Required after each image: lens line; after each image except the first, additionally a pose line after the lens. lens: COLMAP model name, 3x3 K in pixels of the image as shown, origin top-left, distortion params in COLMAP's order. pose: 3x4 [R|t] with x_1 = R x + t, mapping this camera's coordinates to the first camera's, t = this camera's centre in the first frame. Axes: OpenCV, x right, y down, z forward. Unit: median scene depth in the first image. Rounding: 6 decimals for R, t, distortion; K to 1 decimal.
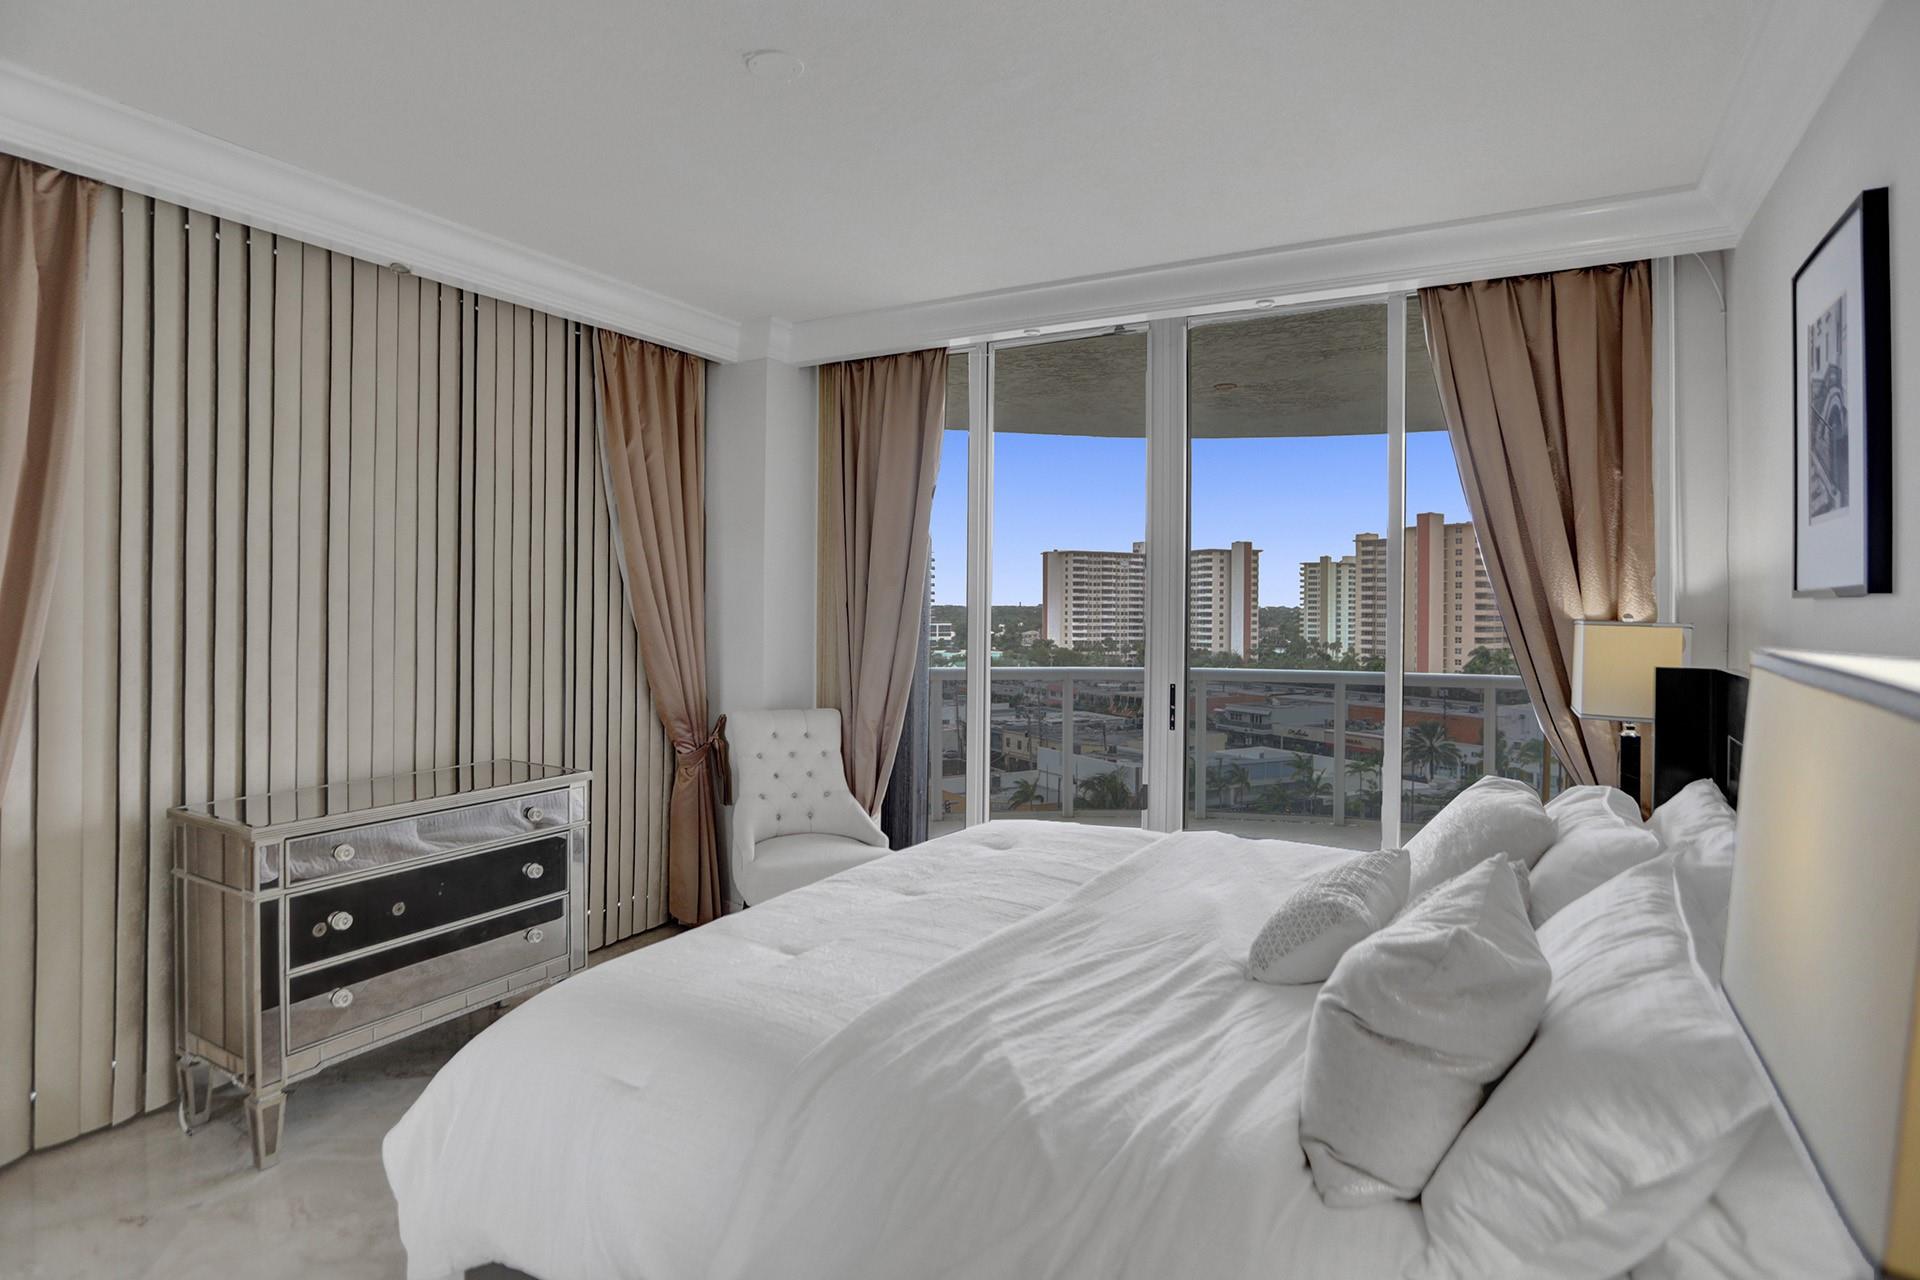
lens RADIAL K [[1004.0, 0, 960.0], [0, 1004.0, 640.0], [0, 0, 1]] dist [-0.001667, -0.000071]
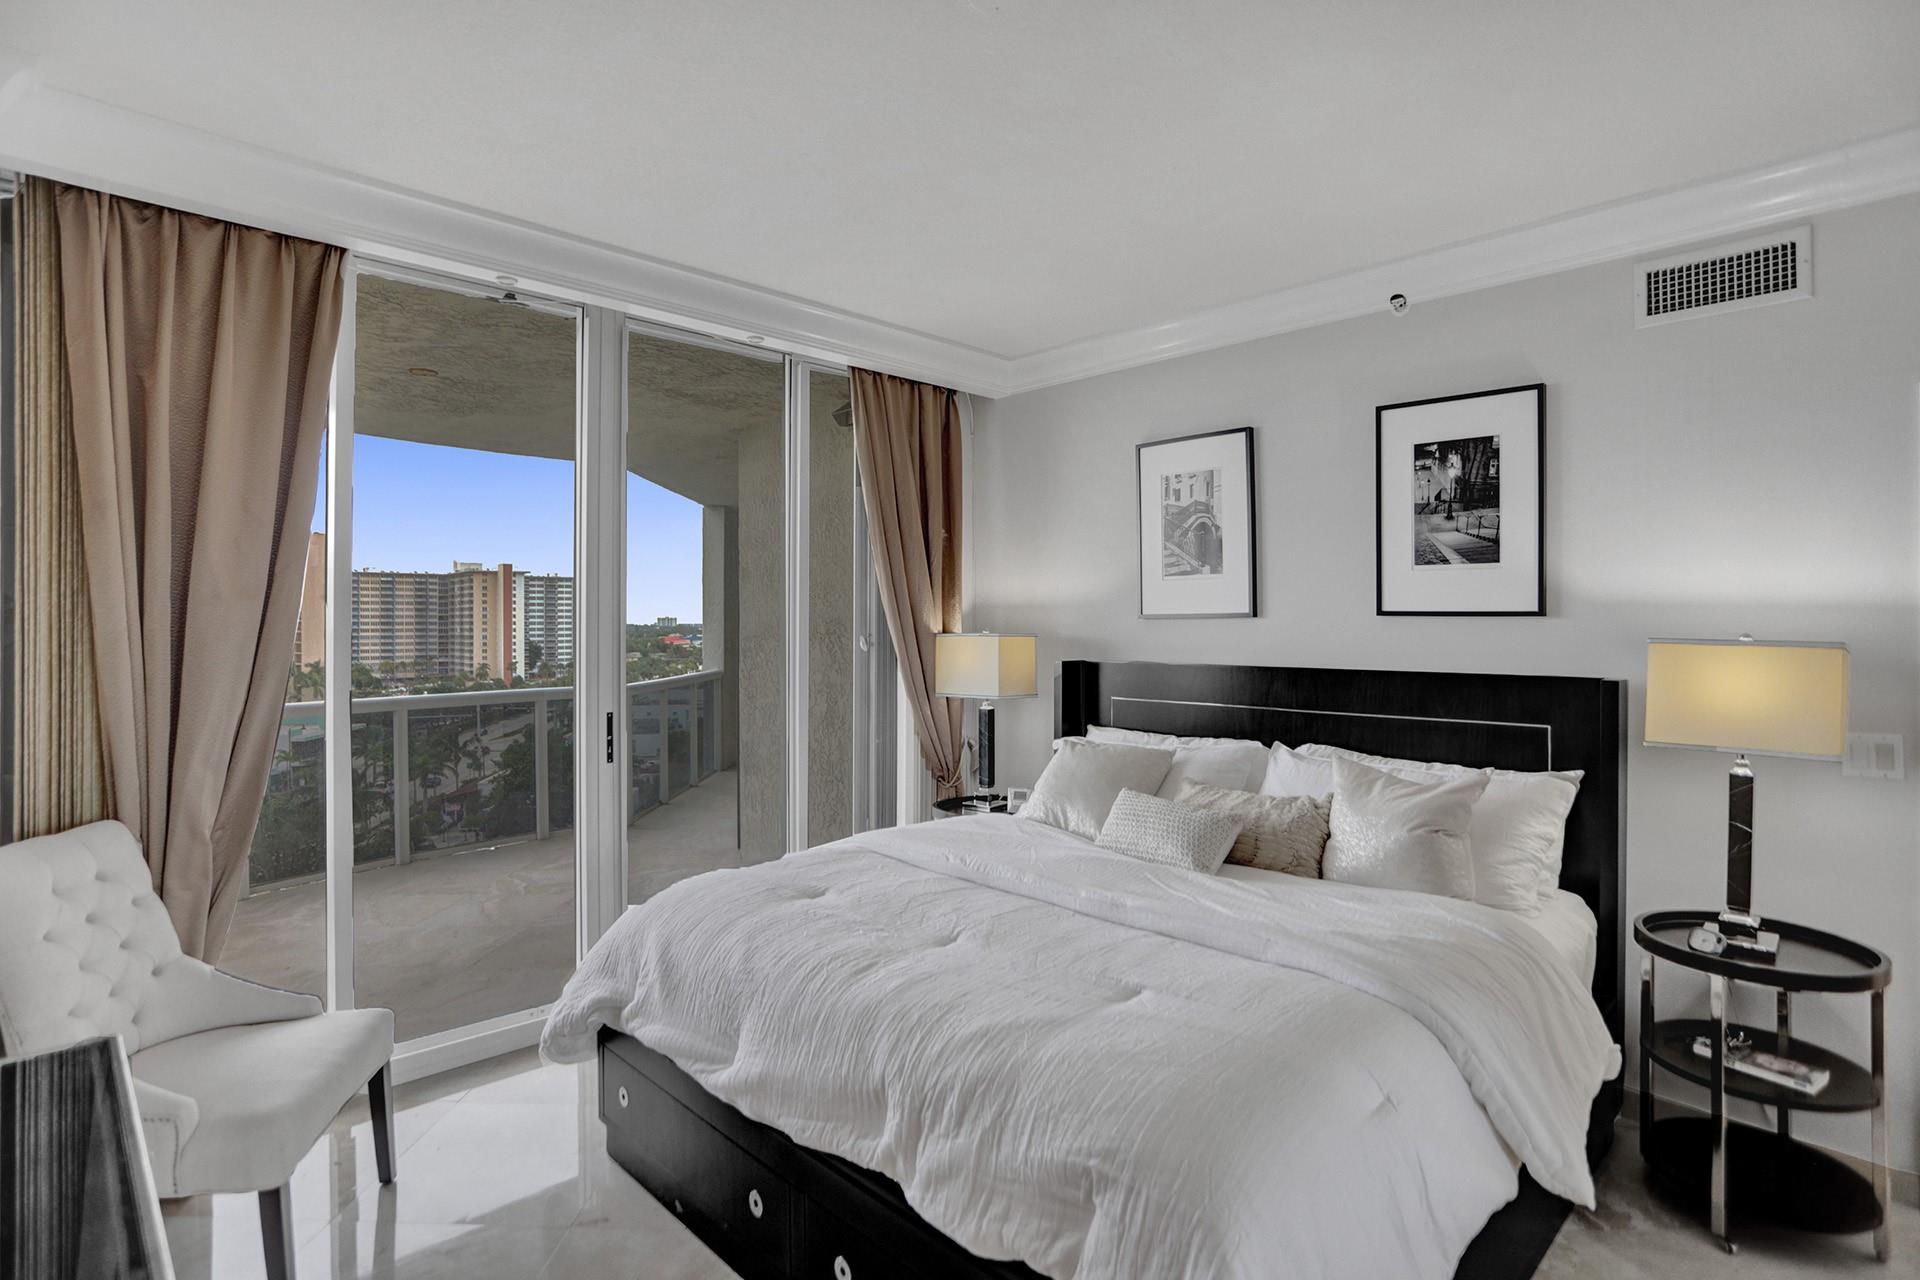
lens RADIAL K [[1004.0, 0, 960.0], [0, 1004.0, 640.0], [0, 0, 1]] dist [-0.001667, -0.000071]
pose [[0.311967, -0.036911, 0.949376, -0.588879], [0.037654, 0.998940, 0.026465, -0.036627], [-0.949346, 0.027492, 0.313027, 0.427272]]
